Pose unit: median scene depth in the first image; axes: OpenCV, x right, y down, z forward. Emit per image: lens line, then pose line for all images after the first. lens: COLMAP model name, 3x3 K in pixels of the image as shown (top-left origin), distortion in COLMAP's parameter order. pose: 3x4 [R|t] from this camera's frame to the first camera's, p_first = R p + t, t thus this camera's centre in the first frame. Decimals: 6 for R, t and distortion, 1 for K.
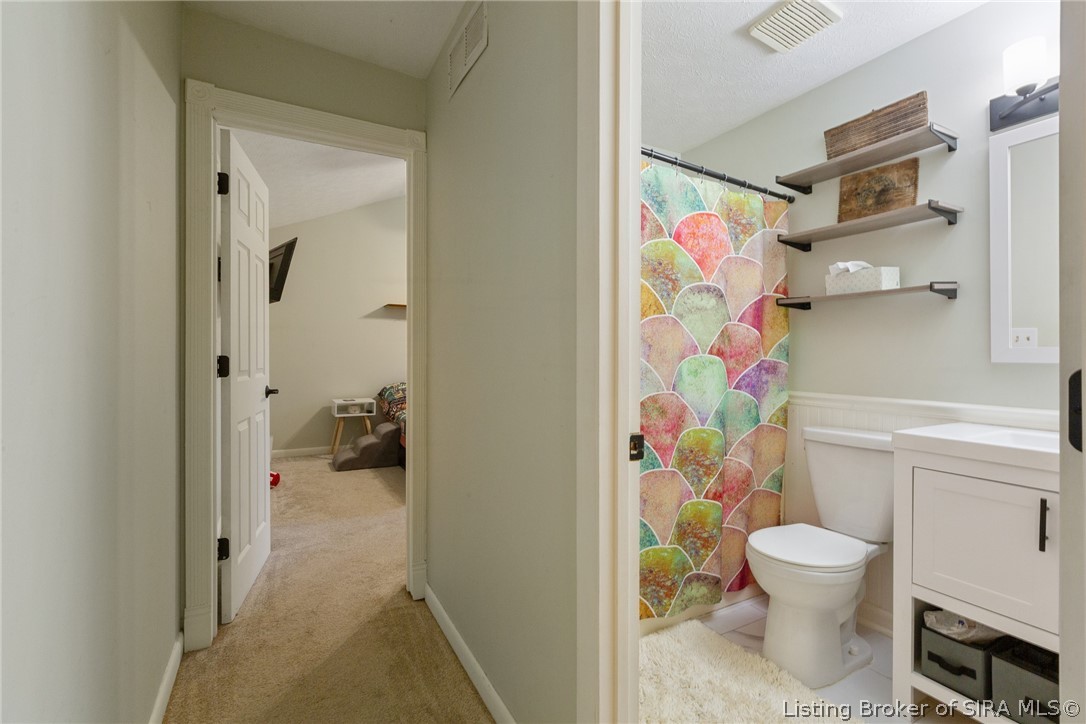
lens RADIAL K [[486.0, 0, 541.2], [0, 486.0, 359.1], [0, 0, 1]] dist [0.004067, -0.002364]
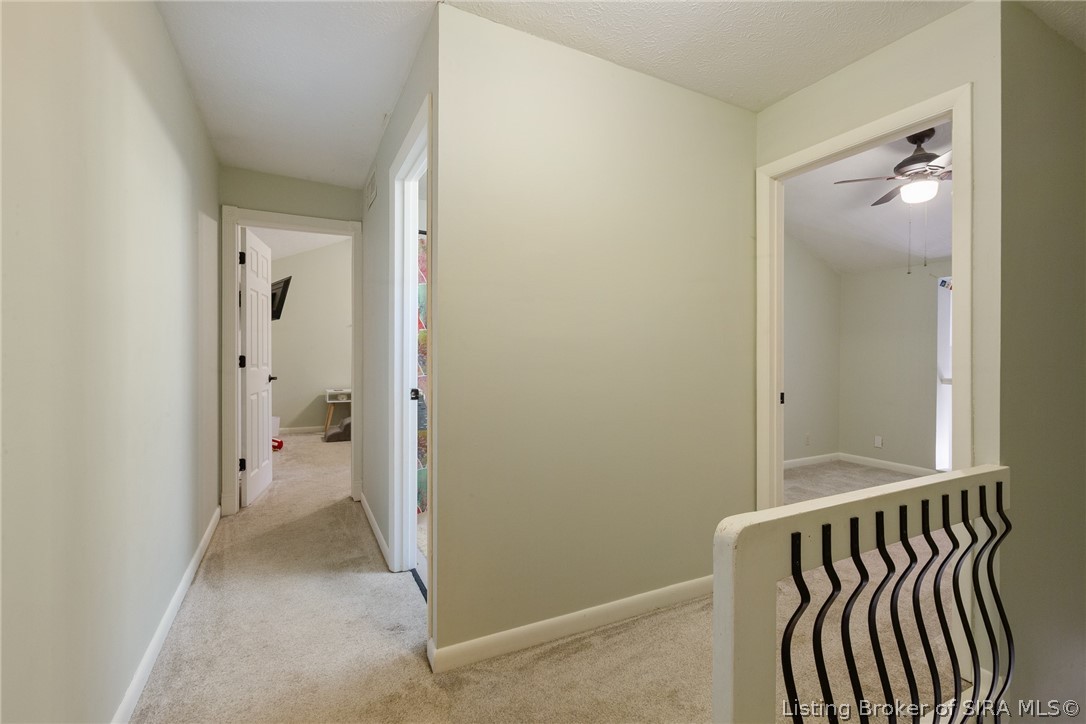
lens RADIAL K [[486.0, 0, 543.0], [0, 486.0, 360.5], [0, 0, 1]] dist [0.004067, -0.002364]
pose [[0.999663, 0.001101, -0.025950, 0.405944], [-0.001042, 0.999997, 0.002272, 0.005398], [0.025952, -0.002244, 0.999661, -0.618619]]
